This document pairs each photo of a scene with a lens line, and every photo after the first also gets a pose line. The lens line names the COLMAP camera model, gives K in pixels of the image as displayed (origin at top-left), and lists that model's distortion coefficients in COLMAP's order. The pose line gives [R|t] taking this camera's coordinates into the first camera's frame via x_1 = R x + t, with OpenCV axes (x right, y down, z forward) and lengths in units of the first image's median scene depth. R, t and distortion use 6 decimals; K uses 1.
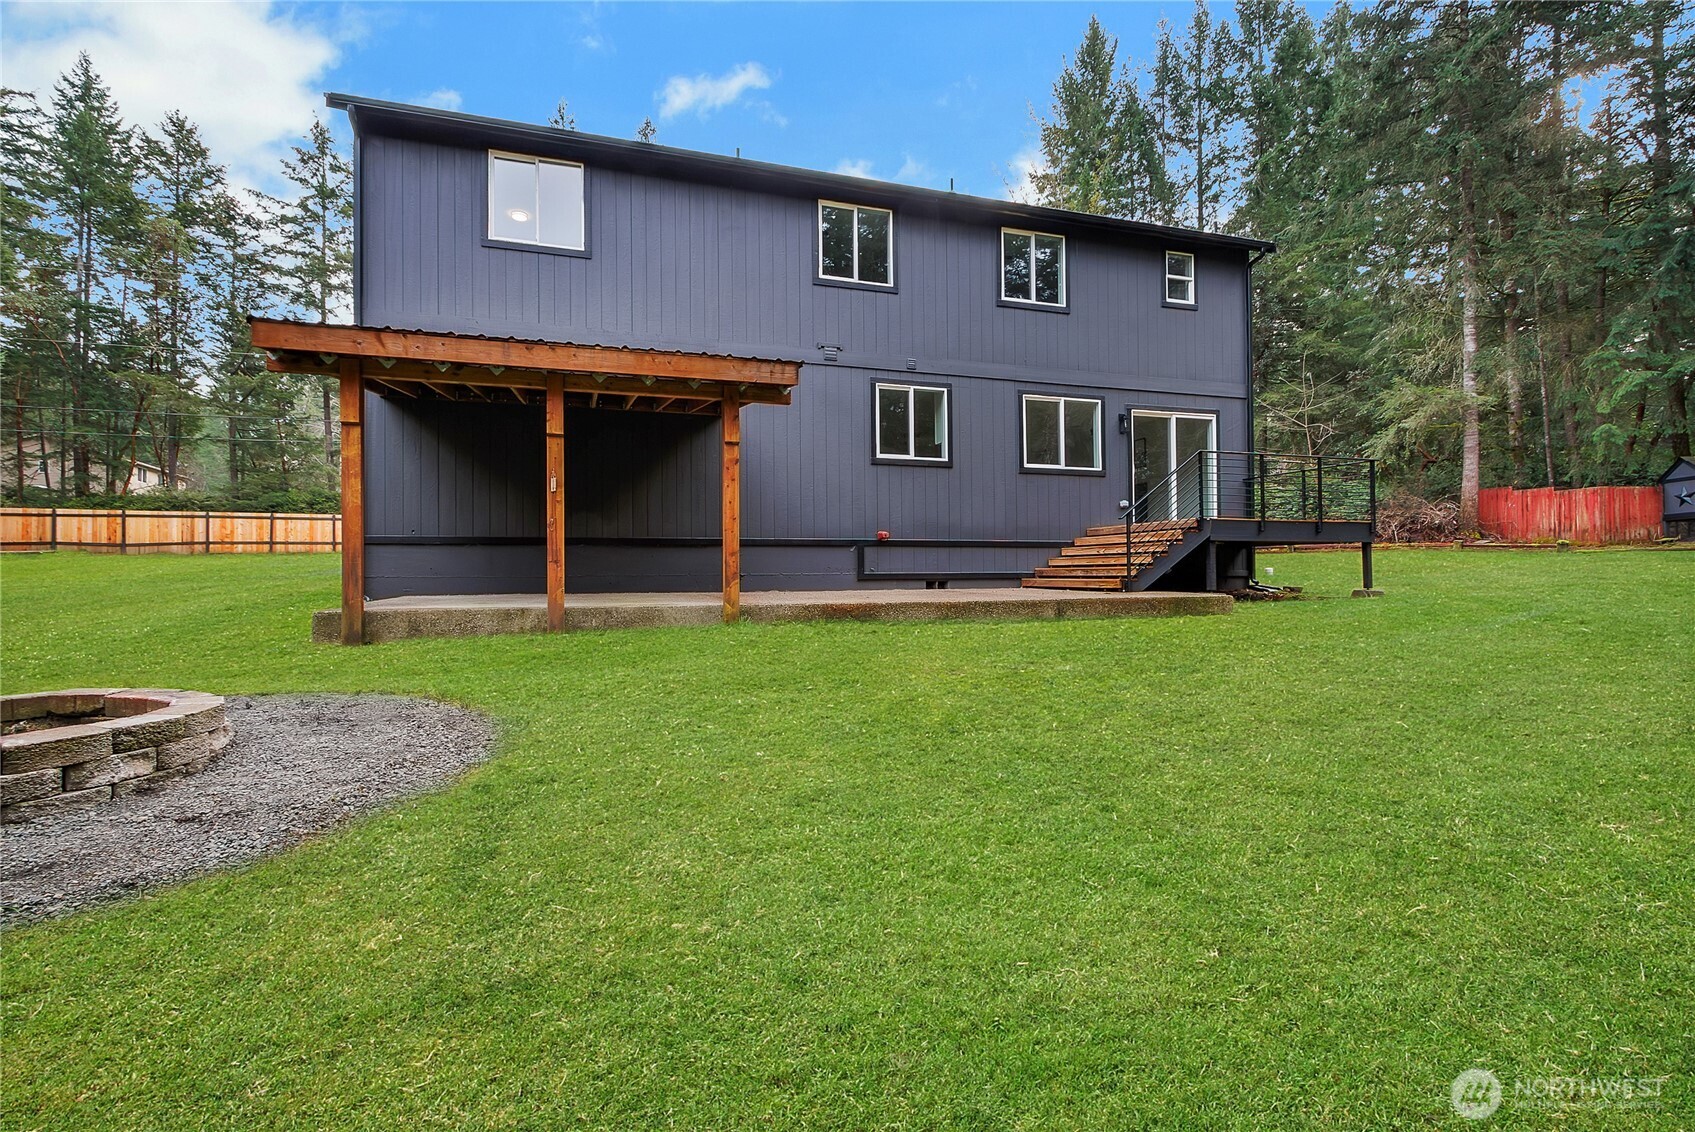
lens RADIAL K [[758.7, 0, 837.3], [0, 758.7, 565.1], [0, 0, 1]] dist [0.001311, -0.000635]
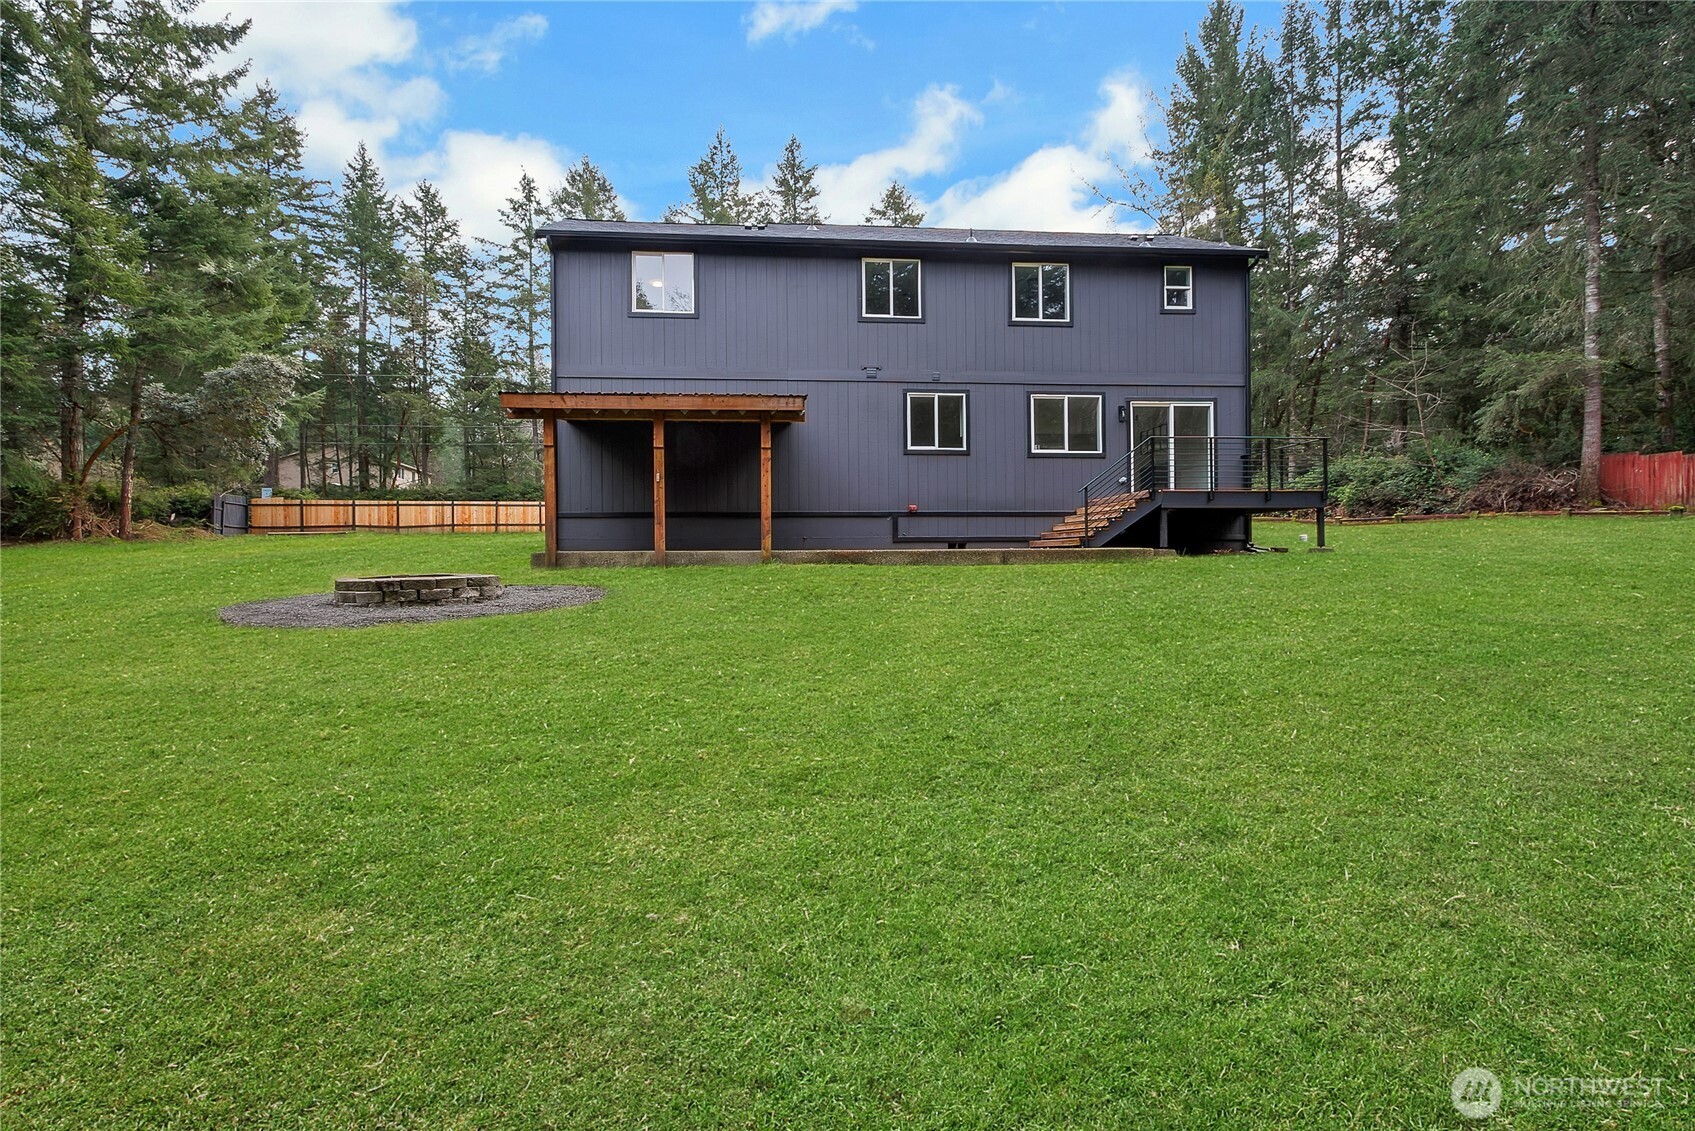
lens RADIAL K [[758.7, 0, 836.3], [0, 758.7, 555.1], [0, 0, 1]] dist [0.001311, -0.000635]
pose [[0.977314, -0.001714, -0.211787, 0.188103], [0.003982, 0.999939, 0.010284, 0.025519], [0.211756, -0.010894, 0.977262, -0.285930]]
